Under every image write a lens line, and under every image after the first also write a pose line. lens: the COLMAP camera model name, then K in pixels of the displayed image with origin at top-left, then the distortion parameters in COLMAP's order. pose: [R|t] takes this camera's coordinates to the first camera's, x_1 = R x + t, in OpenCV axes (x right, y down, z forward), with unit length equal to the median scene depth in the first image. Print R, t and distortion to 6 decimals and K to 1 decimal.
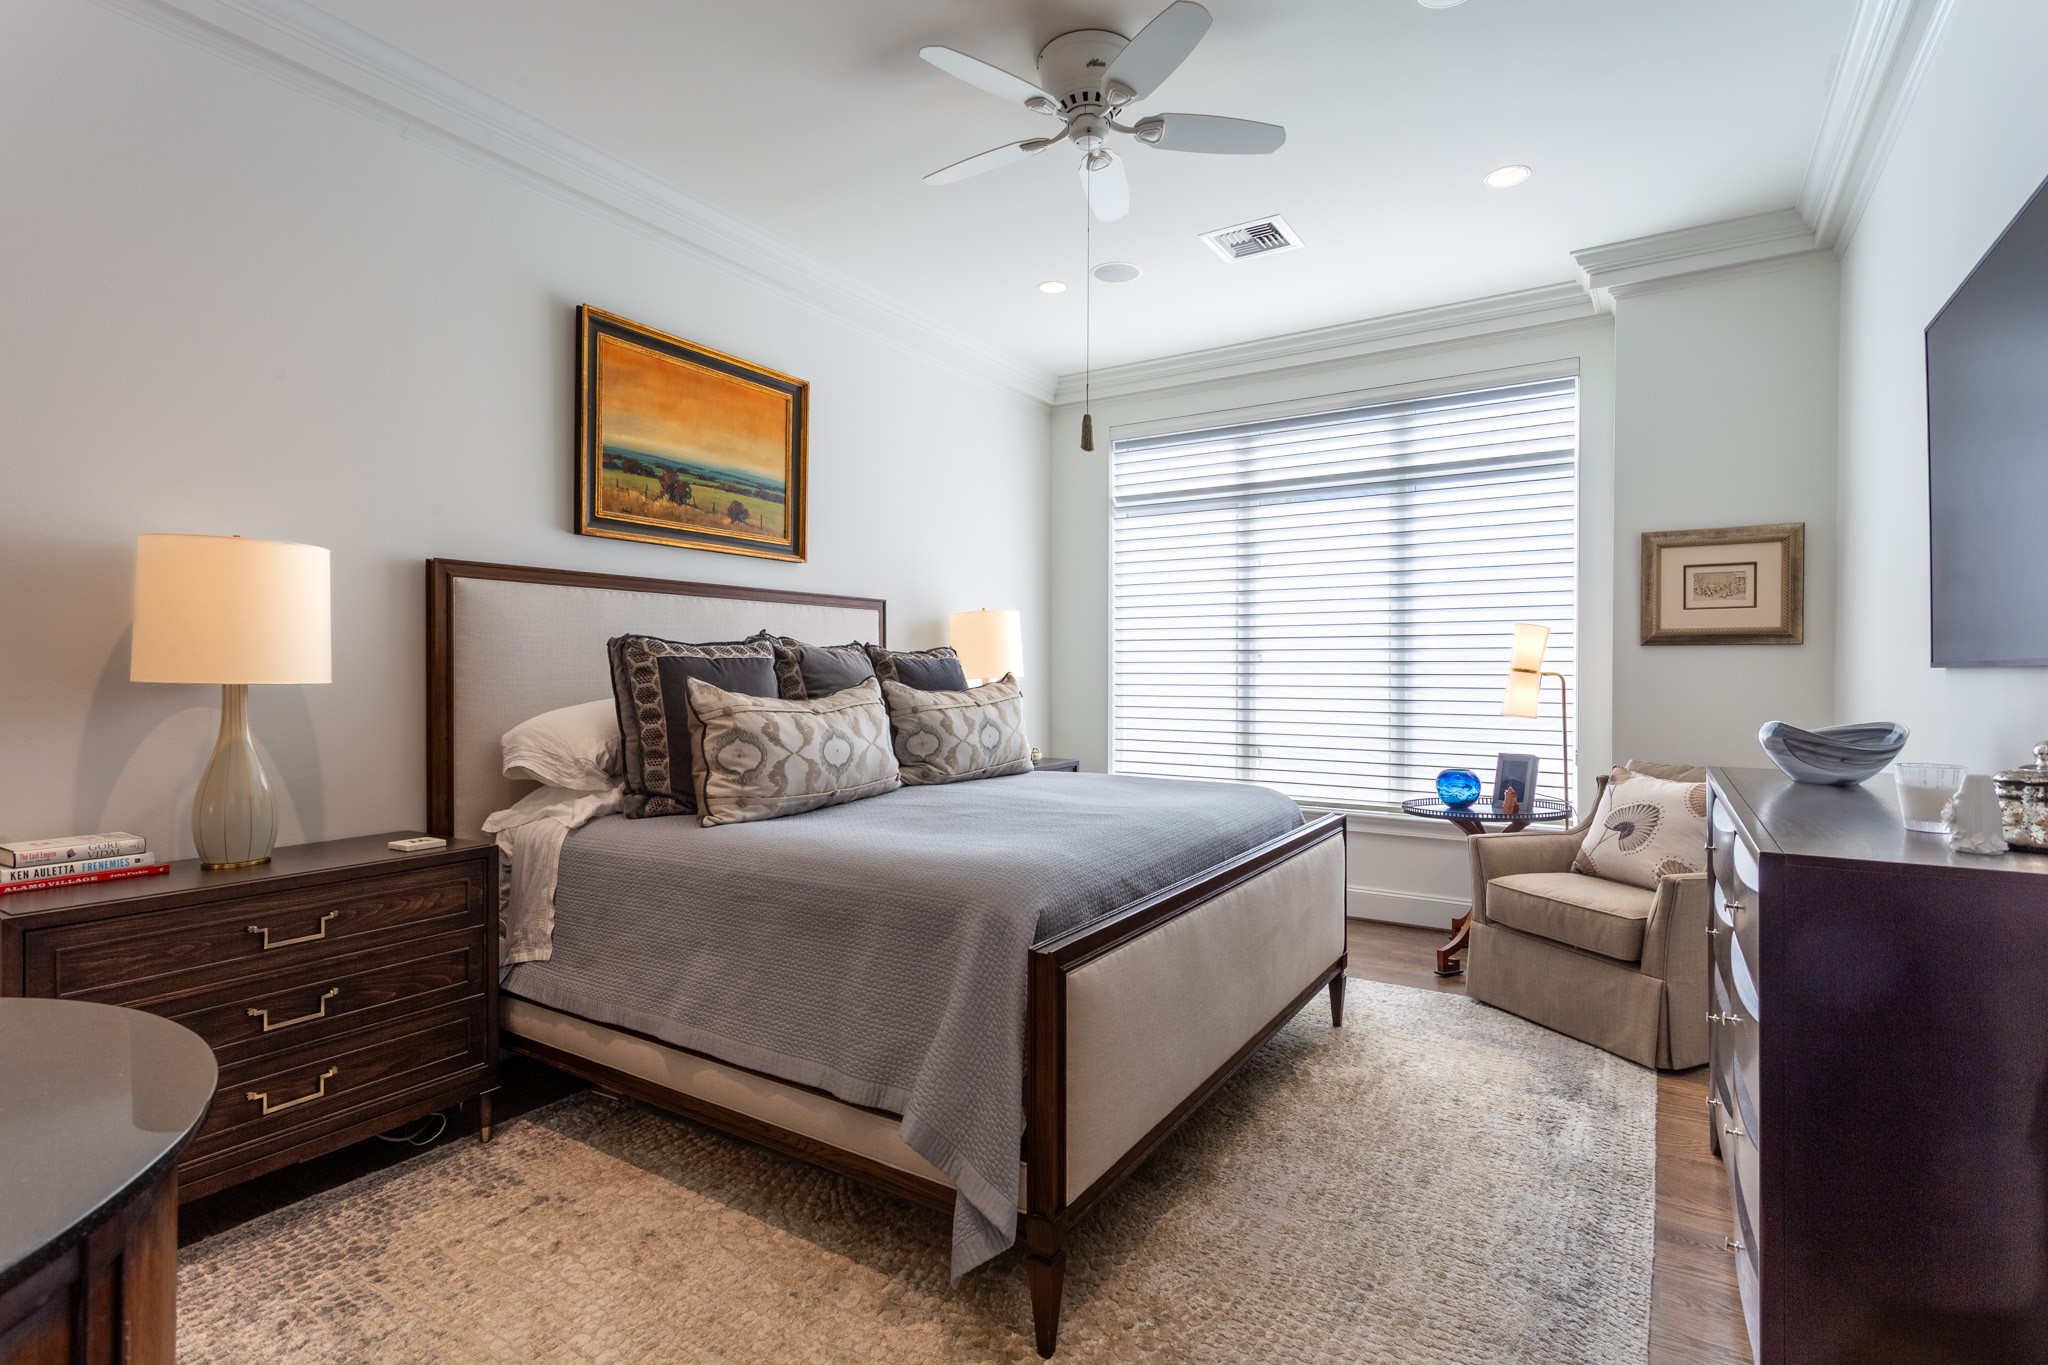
lens RADIAL K [[979.7, 0, 1018.1], [0, 979.7, 675.6], [0, 0, 1]] dist [0.000205, 0.003753]
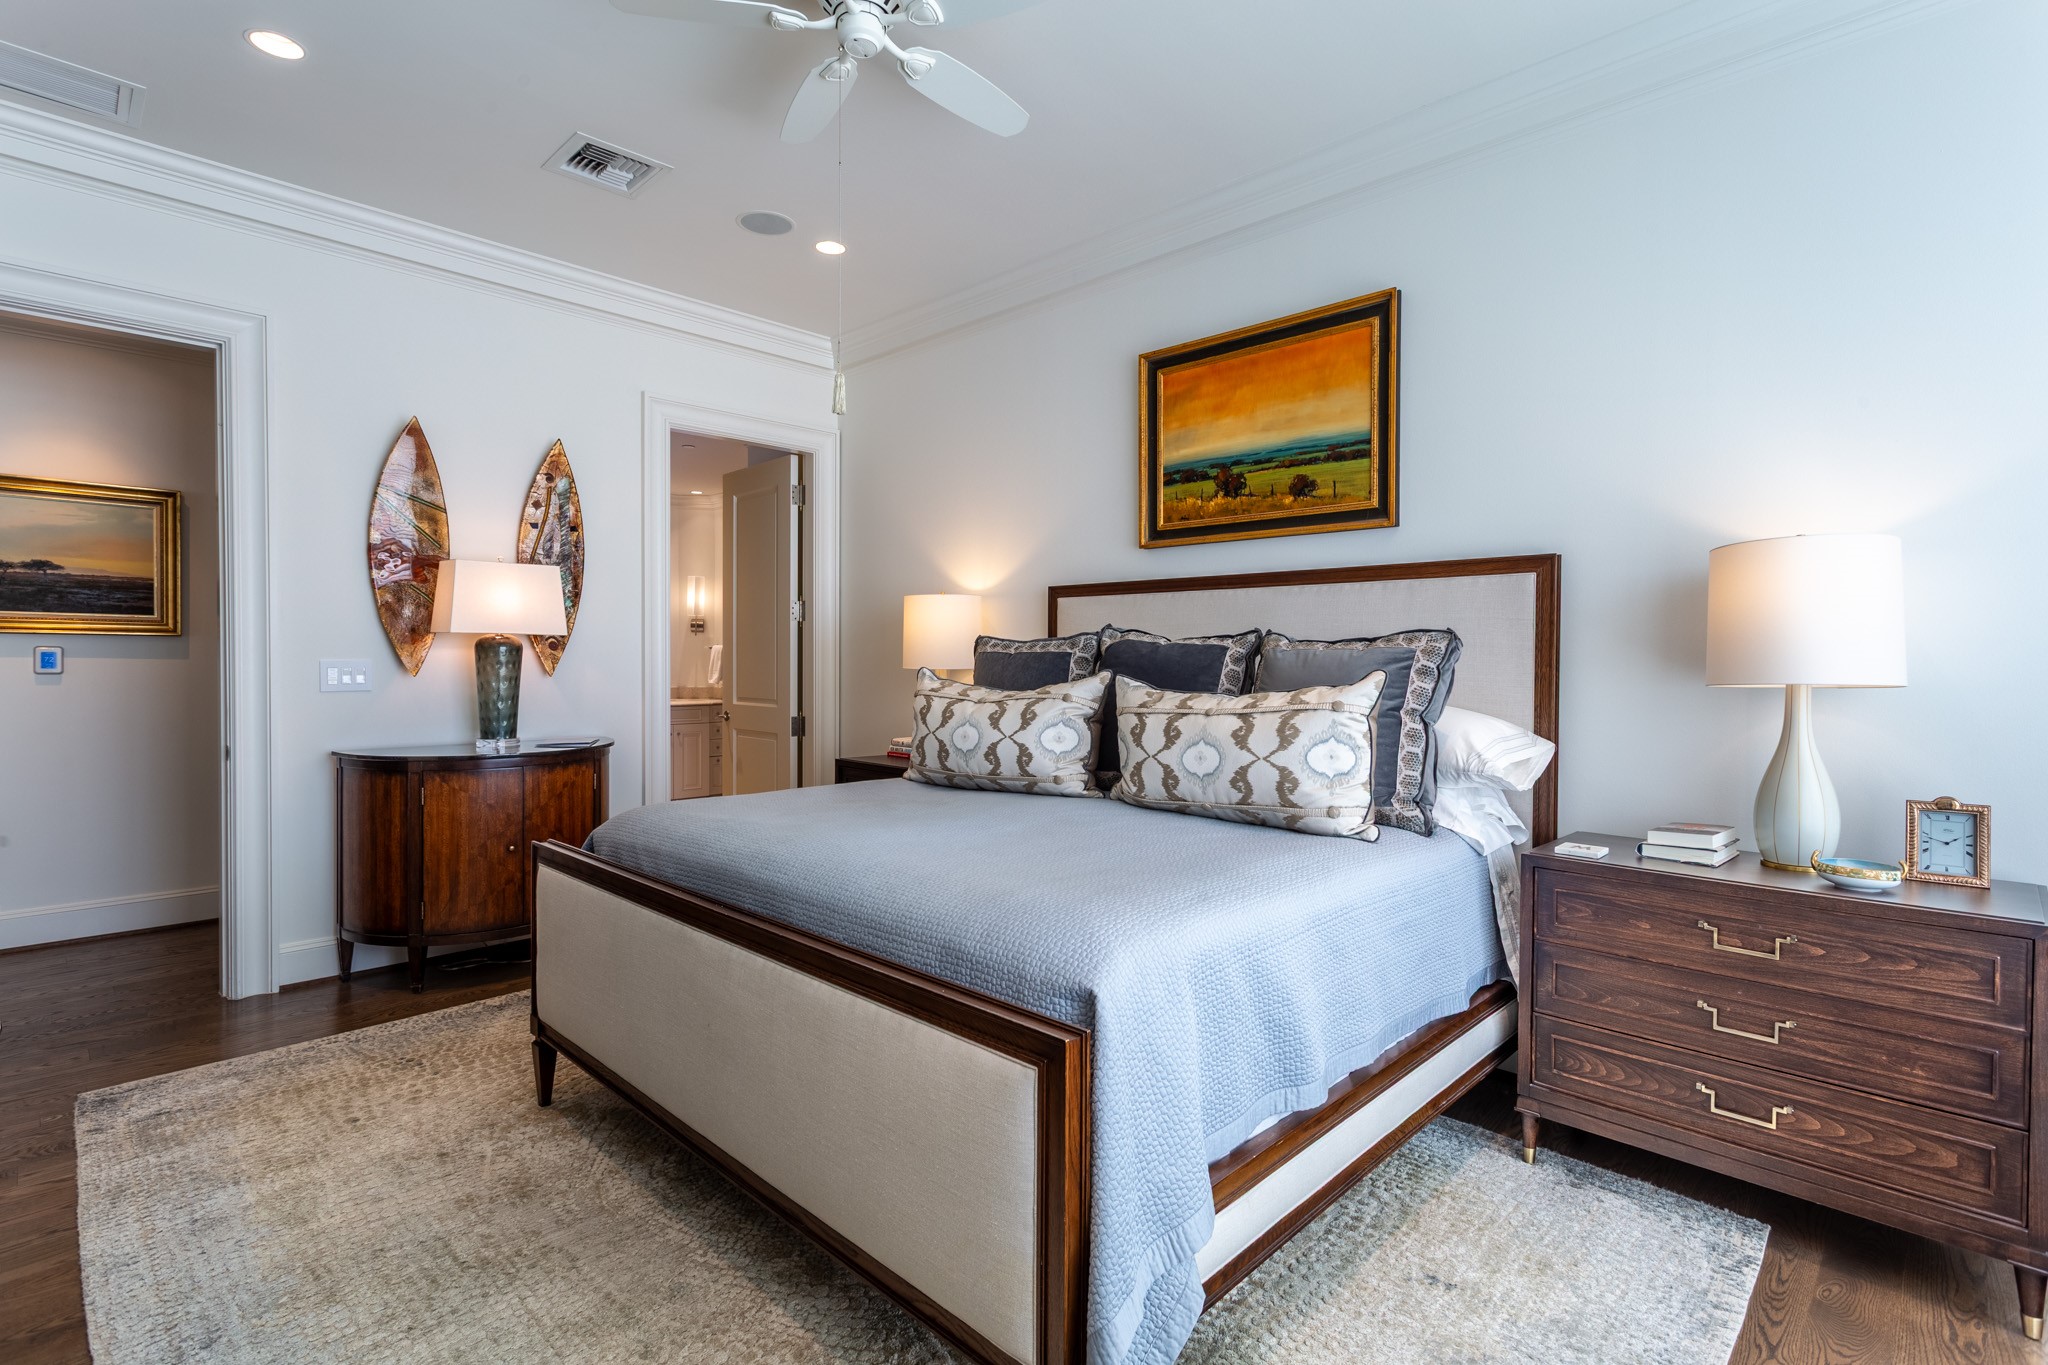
lens RADIAL K [[979.7, 0, 1029.9], [0, 979.7, 667.4], [0, 0, 1]] dist [0.000205, 0.003753]
pose [[-0.199197, 0.004775, -0.979948, 0.675426], [-0.012964, 0.999888, 0.007507, -0.007366], [0.979874, 0.014200, -0.199112, 1.003403]]
